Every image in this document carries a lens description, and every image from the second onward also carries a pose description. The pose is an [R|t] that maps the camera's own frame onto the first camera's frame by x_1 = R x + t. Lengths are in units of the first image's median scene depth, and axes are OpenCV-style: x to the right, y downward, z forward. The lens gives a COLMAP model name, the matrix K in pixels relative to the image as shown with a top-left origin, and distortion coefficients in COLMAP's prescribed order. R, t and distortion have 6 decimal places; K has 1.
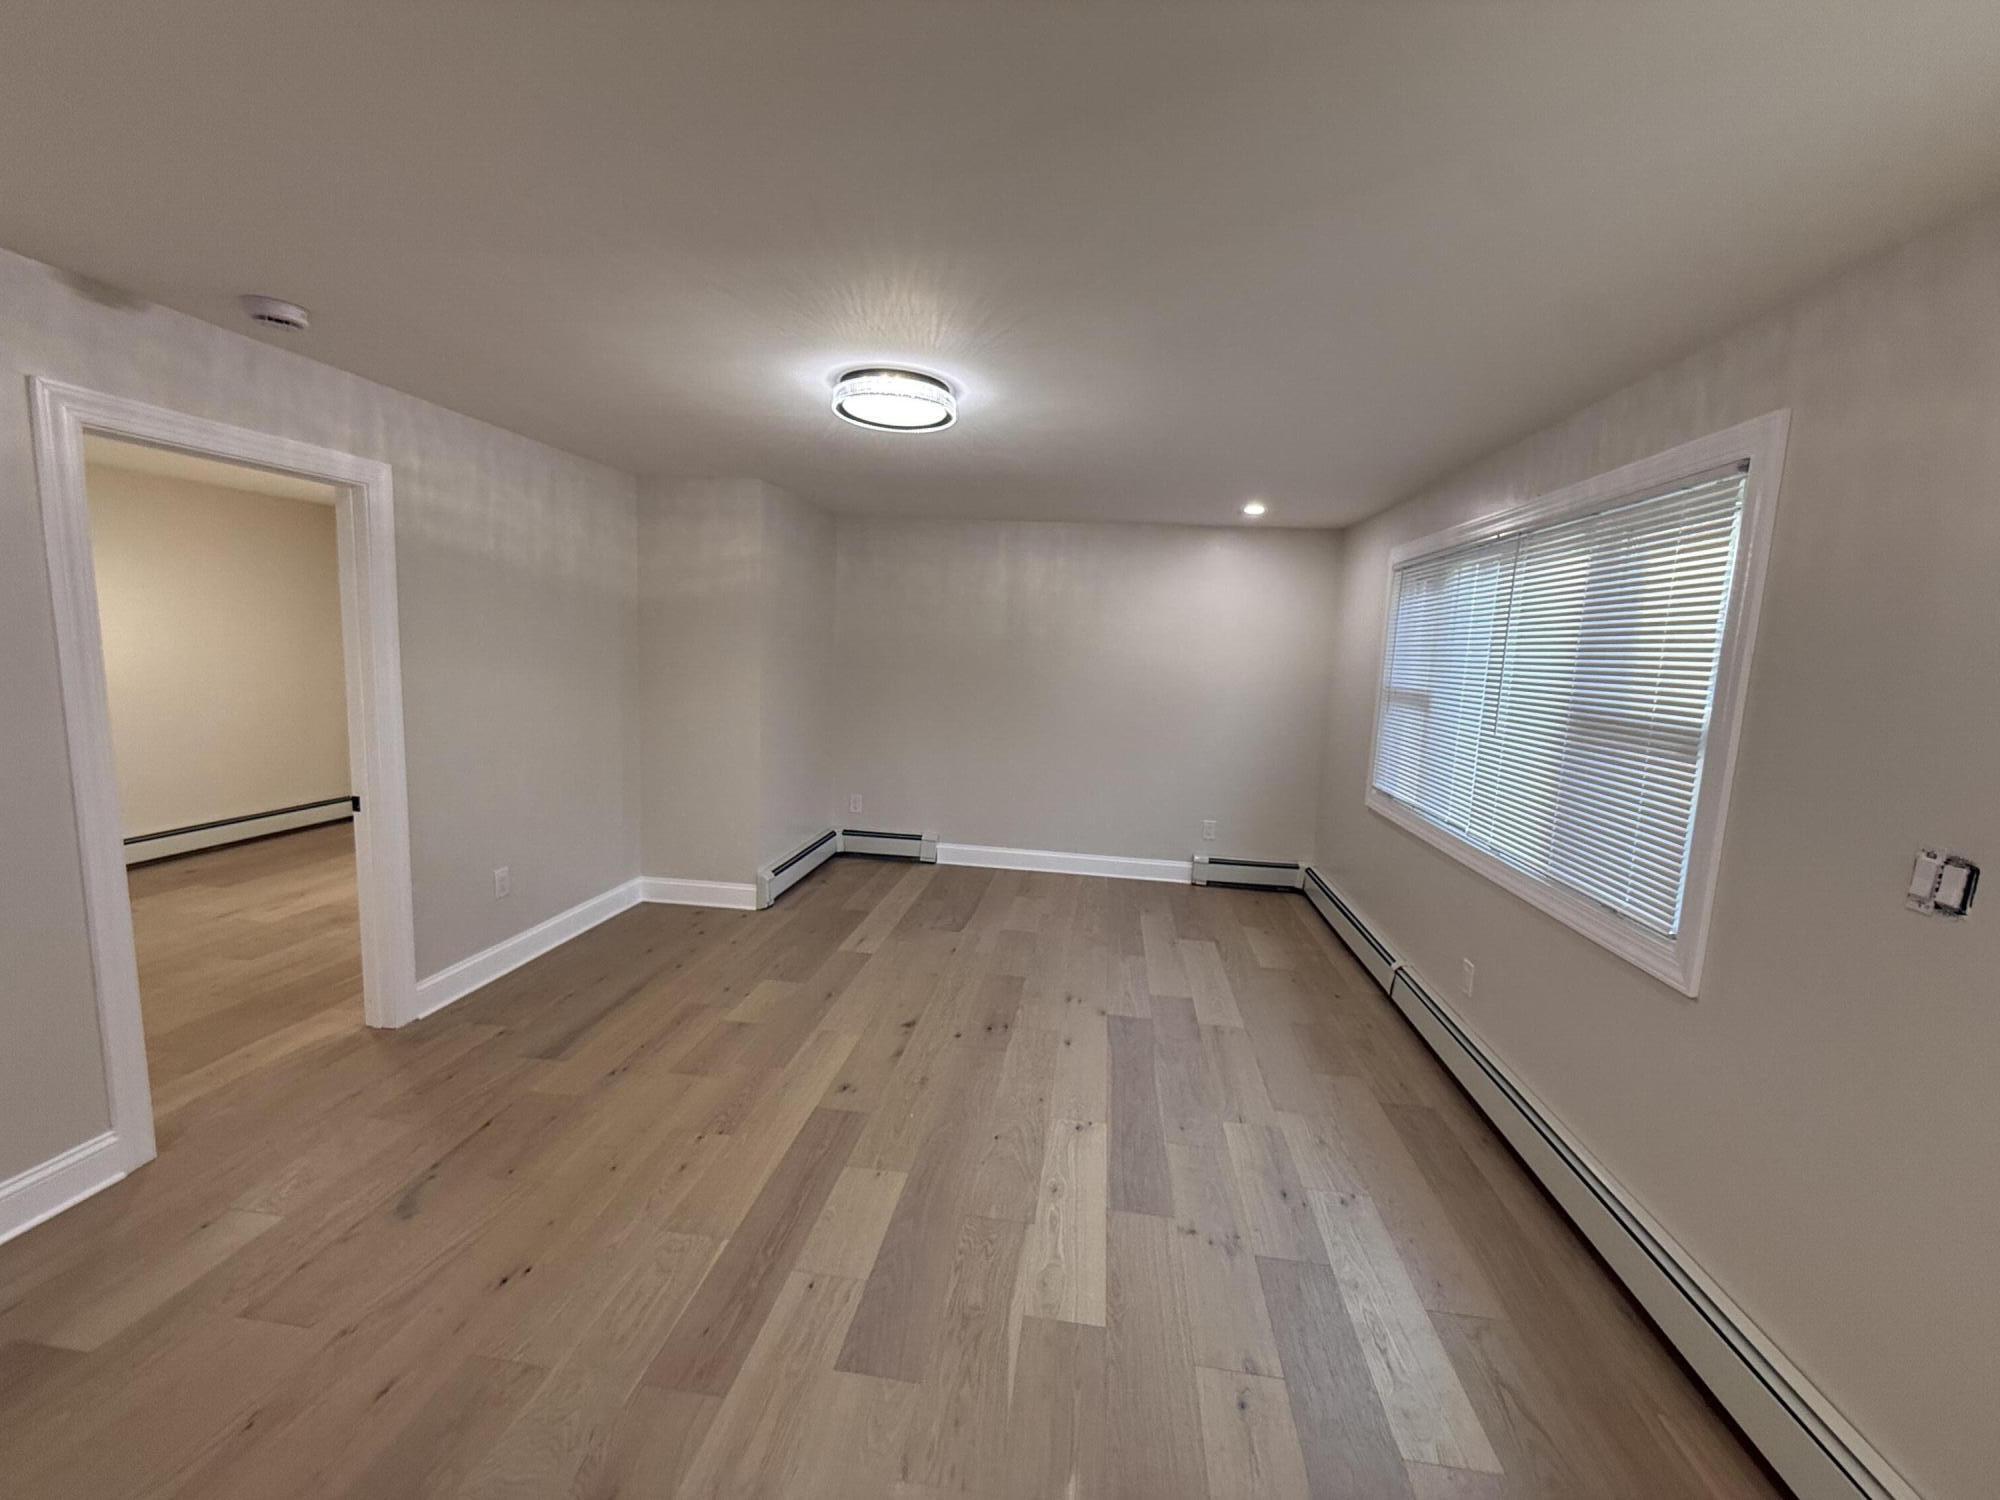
lens RADIAL K [[800.2, 0, 1006.7], [0, 800.2, 750.0], [0, 0, 1]] dist [0.000071, -0.000143]
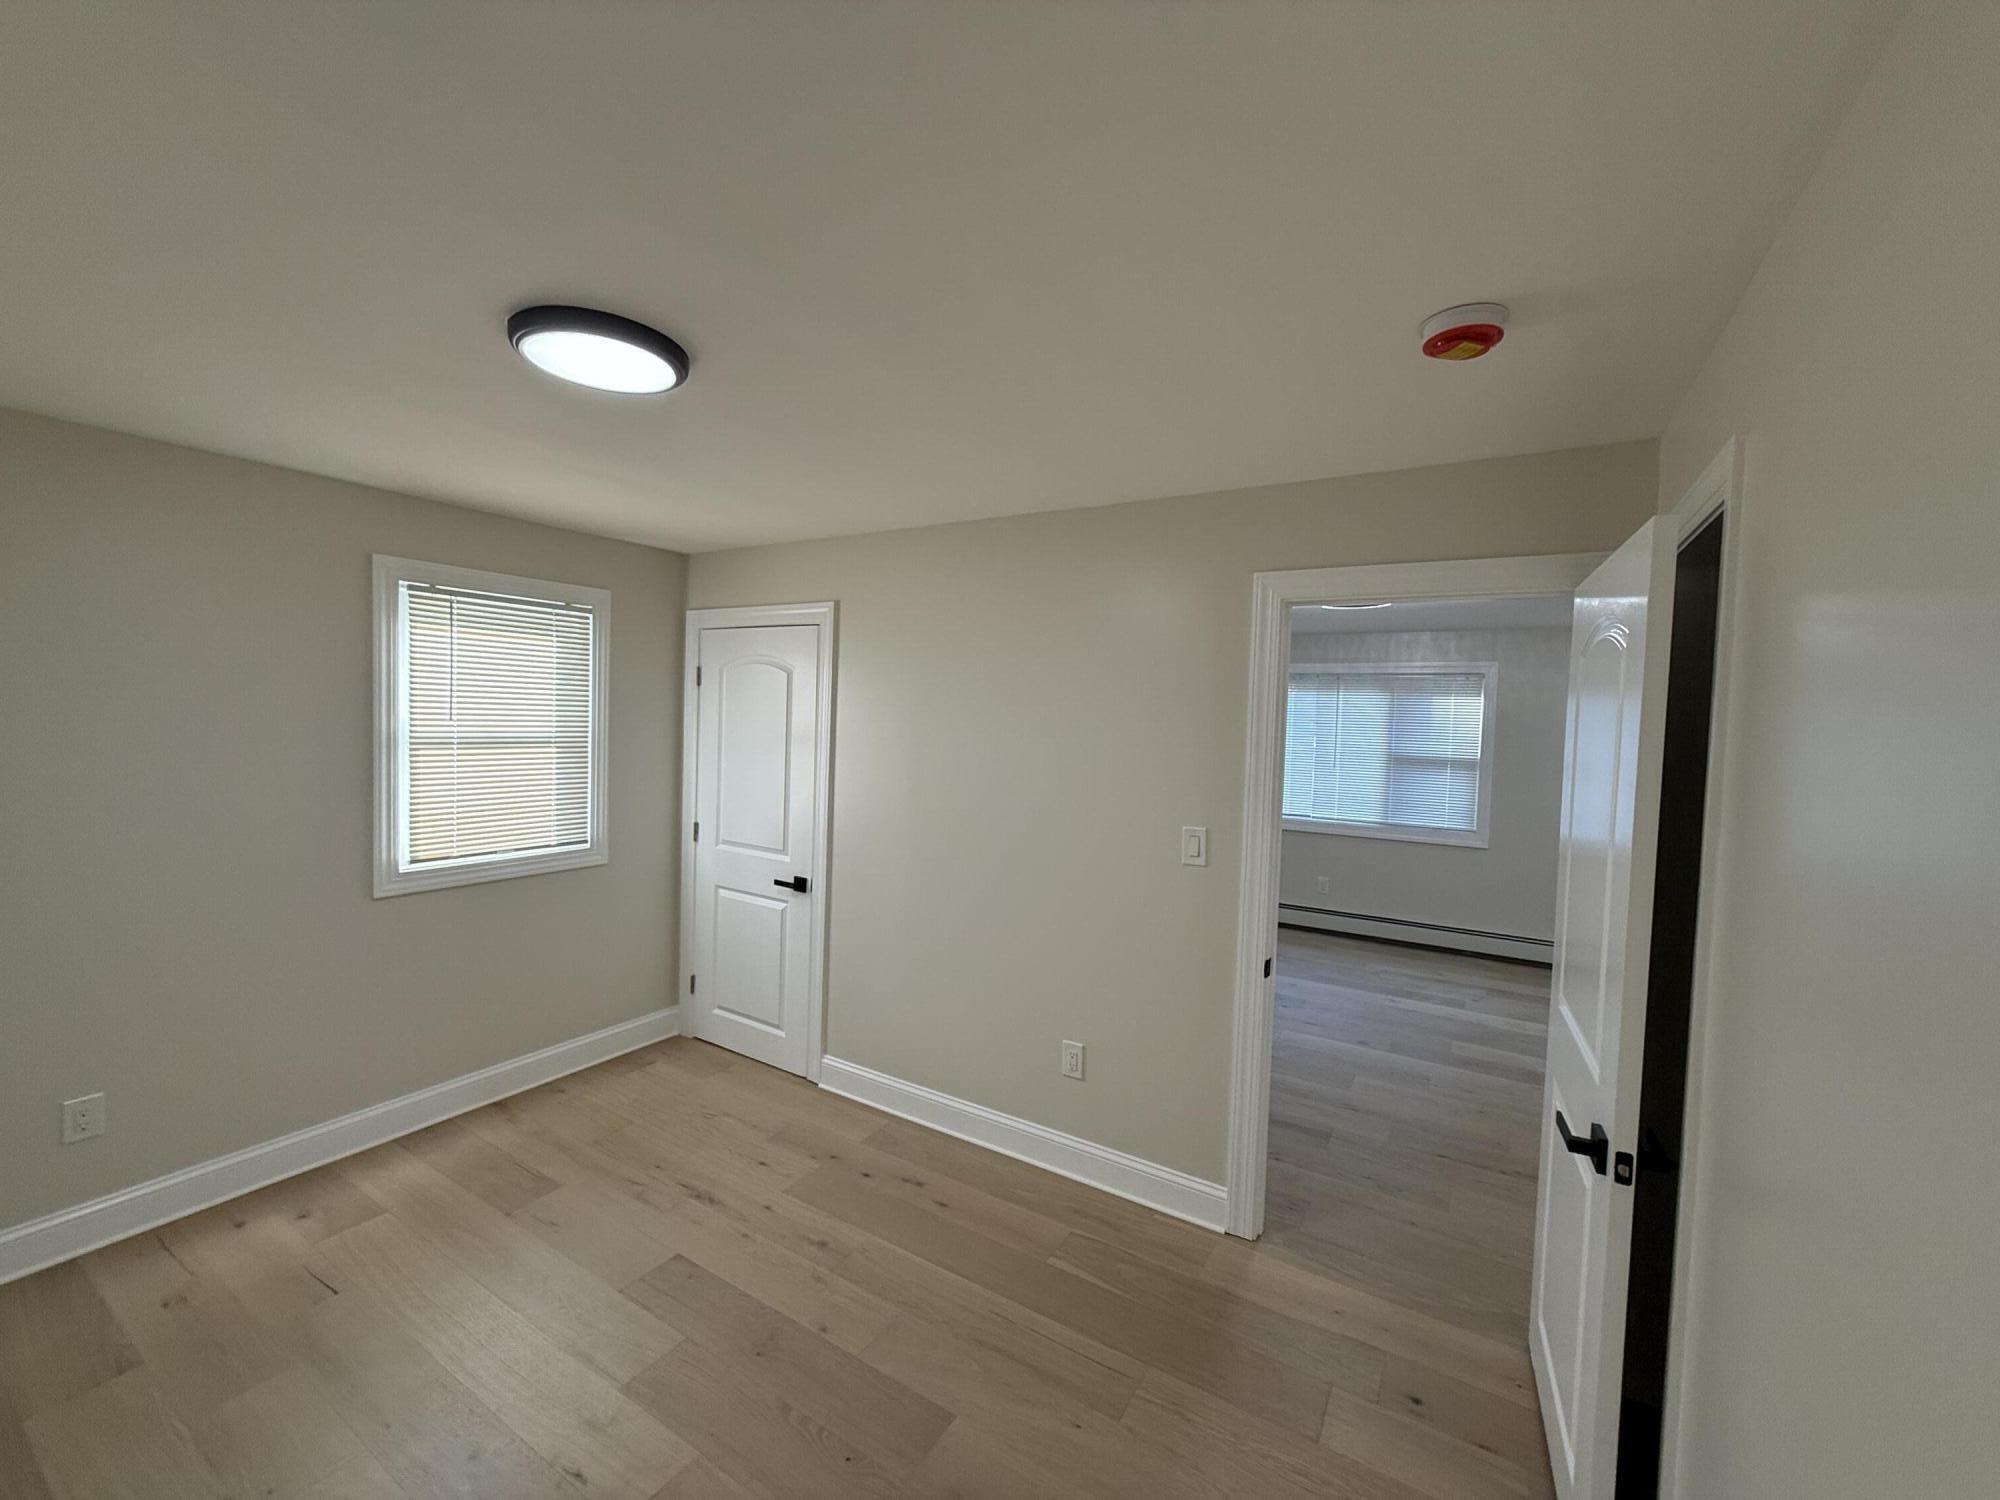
lens RADIAL K [[800.2, 0, 1006.7], [0, 800.2, 750.0], [0, 0, 1]] dist [0.000071, -0.000143]
pose [[0.408775, -0.068685, 0.910047, -2.017137], [0.106091, 0.993980, 0.027366, -0.260076], [-0.906448, 0.085361, 0.413601, 1.054216]]
